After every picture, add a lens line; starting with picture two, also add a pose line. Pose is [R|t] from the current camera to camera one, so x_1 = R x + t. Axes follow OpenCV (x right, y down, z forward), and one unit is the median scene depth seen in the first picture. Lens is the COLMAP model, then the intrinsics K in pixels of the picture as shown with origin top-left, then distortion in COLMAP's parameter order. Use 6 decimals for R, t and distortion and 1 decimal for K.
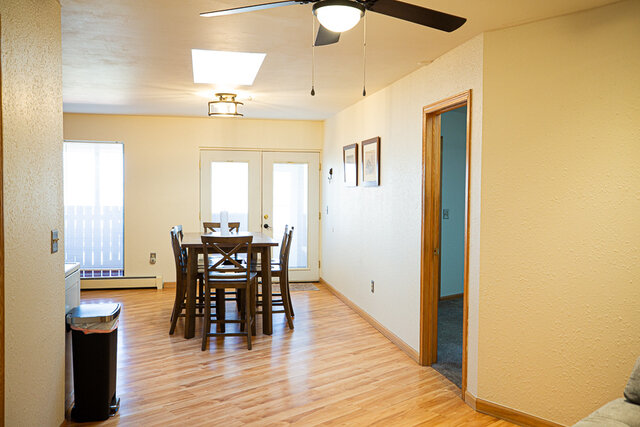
lens RADIAL K [[545.6, 0, 323.1], [0, 545.6, 212.9], [0, 0, 1]] dist [0.084199, 0.010210]
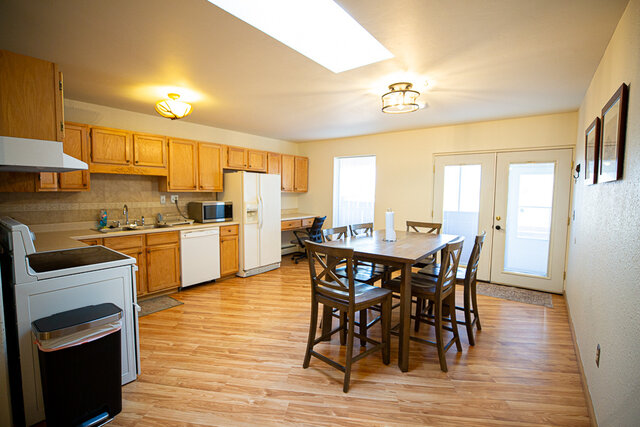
lens RADIAL K [[294.5, 0, 318.3], [0, 294.5, 214.2], [0, 0, 1]] dist [-0.029893, 0.004417]
pose [[0.658187, 0.063381, -0.750182, 0.067210], [-0.041207, 0.997989, 0.048164, -0.010727], [0.751726, -0.000788, 0.659475, 0.343375]]
